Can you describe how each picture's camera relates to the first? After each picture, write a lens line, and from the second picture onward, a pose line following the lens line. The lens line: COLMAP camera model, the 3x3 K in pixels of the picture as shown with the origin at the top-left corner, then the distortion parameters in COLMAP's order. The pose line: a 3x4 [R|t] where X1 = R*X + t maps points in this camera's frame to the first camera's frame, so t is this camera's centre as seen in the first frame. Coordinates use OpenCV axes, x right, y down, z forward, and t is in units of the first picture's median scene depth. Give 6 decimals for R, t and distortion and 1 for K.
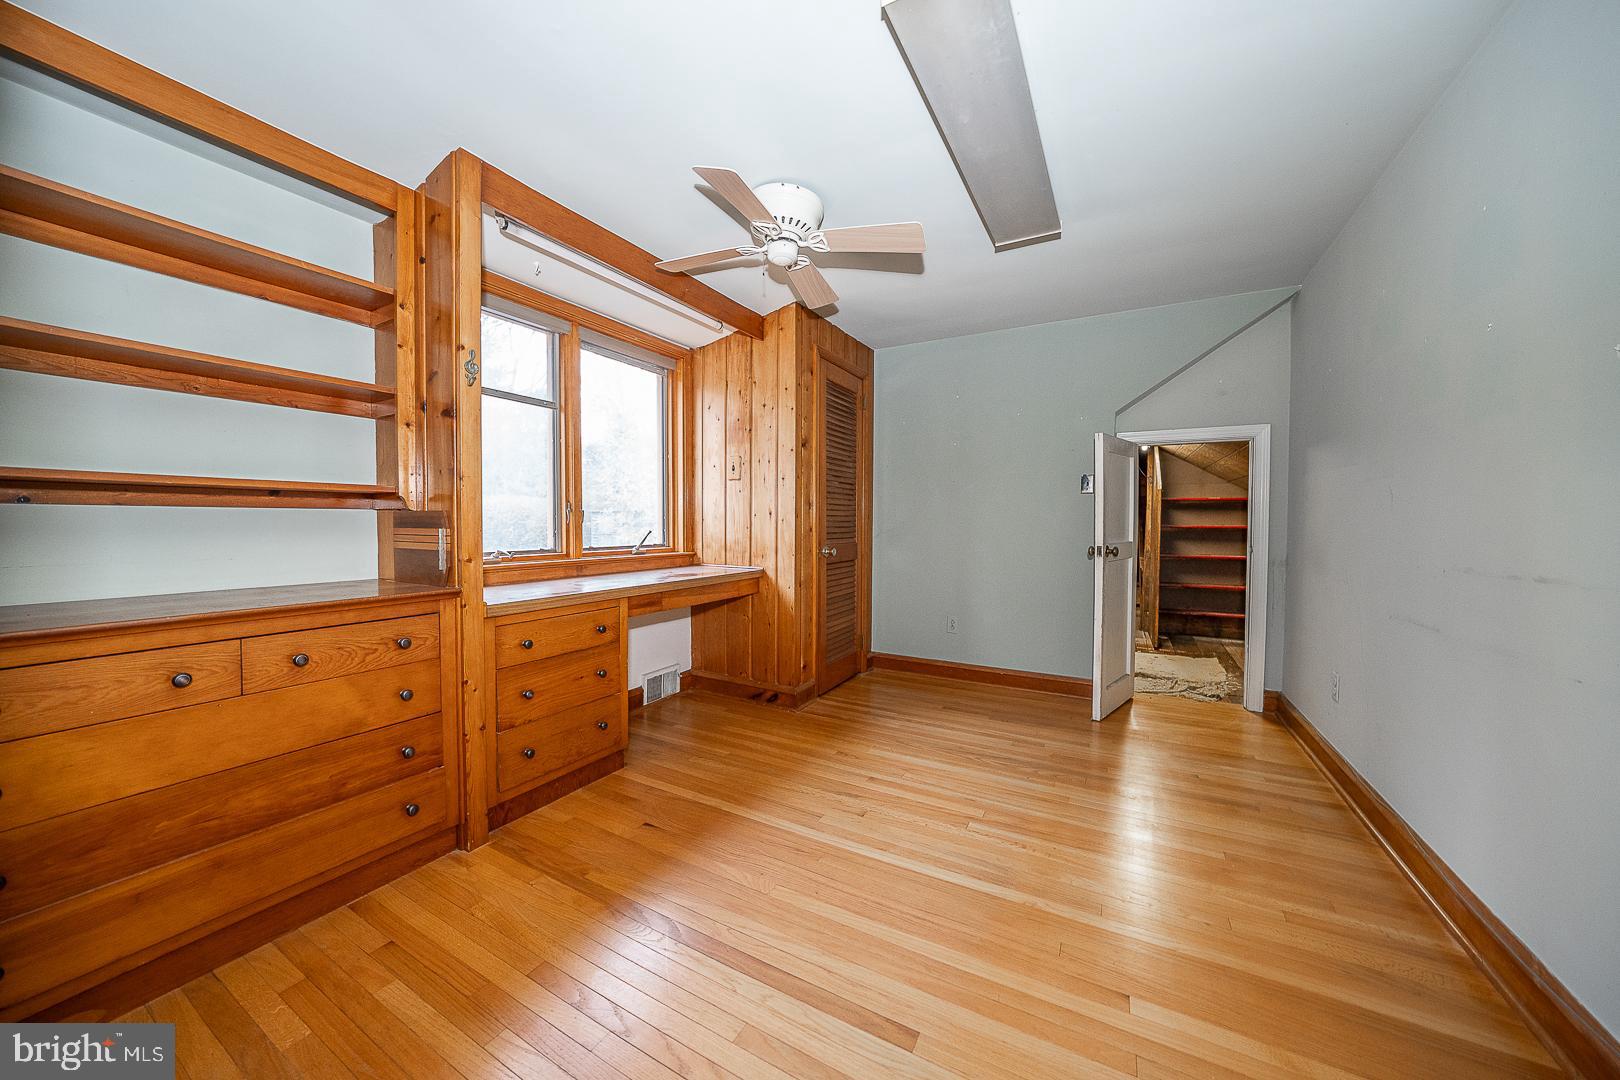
lens RADIAL K [[557.8, 0, 811.9], [0, 557.8, 534.4], [0, 0, 1]] dist [-0.027691, 0.006266]
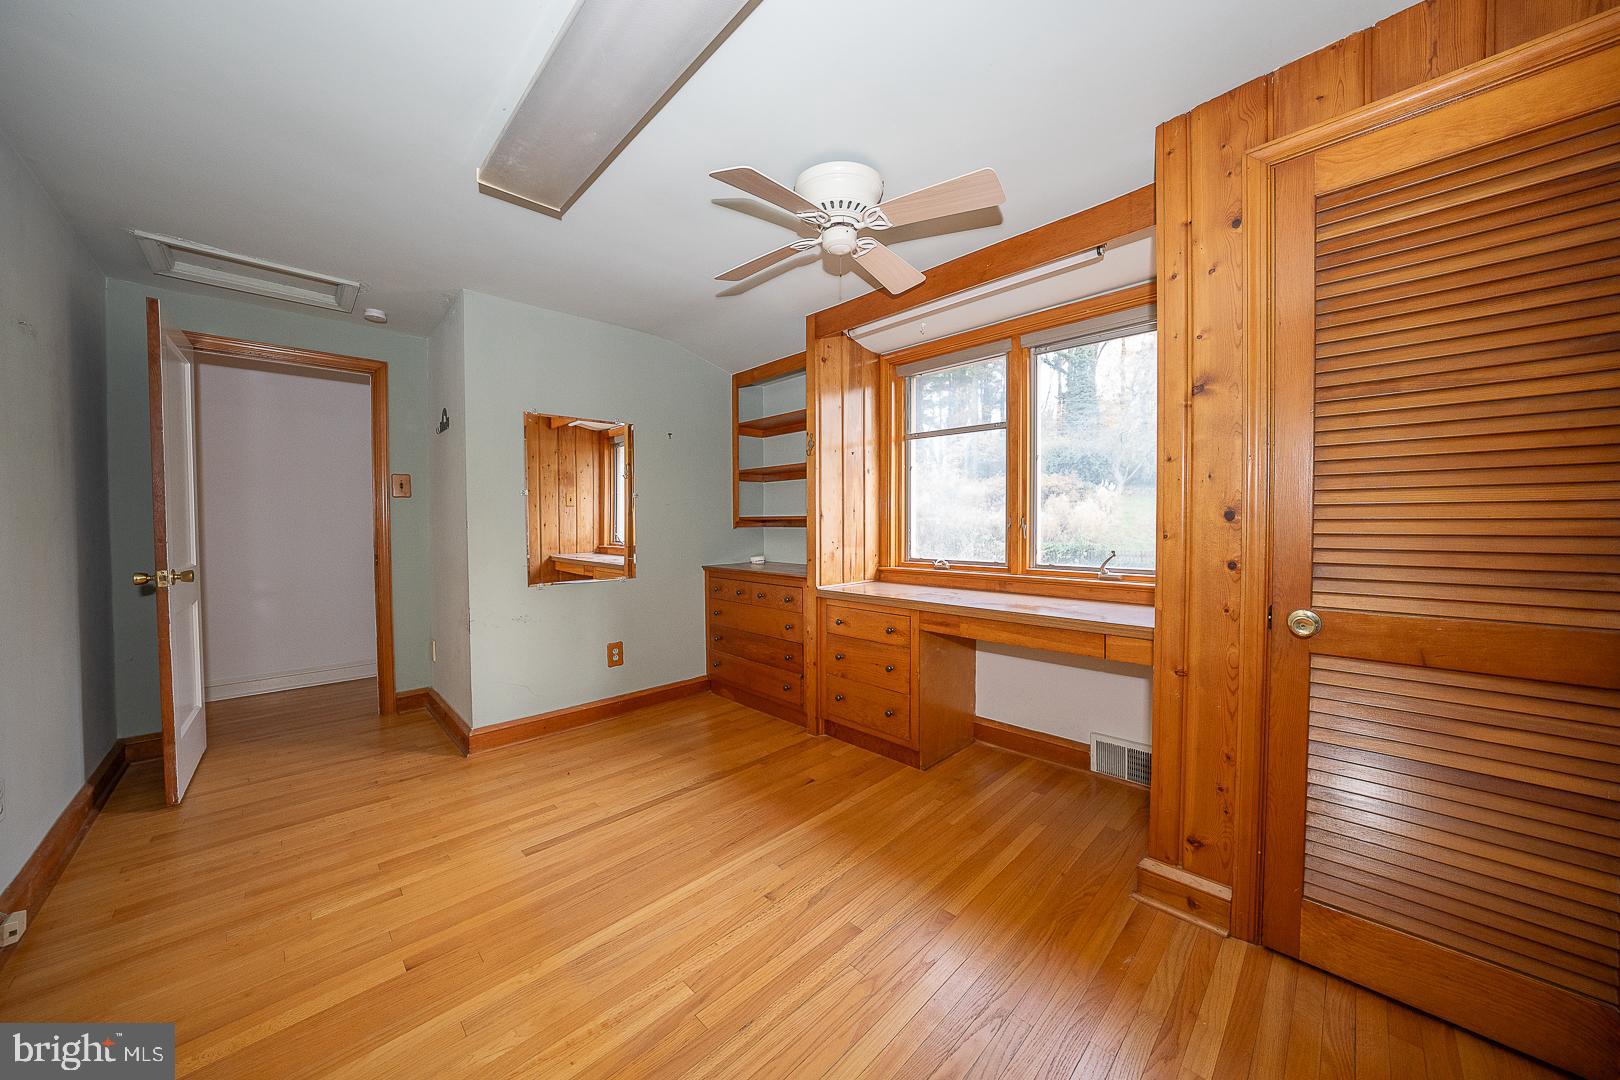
lens RADIAL K [[557.8, 0, 811.9], [0, 557.8, 534.4], [0, 0, 1]] dist [-0.027691, 0.006266]
pose [[-0.285275, 0.020374, -0.958229, 0.812050], [-0.018138, 0.999480, 0.026651, -0.061594], [0.958274, 0.024984, -0.284757, 1.214986]]
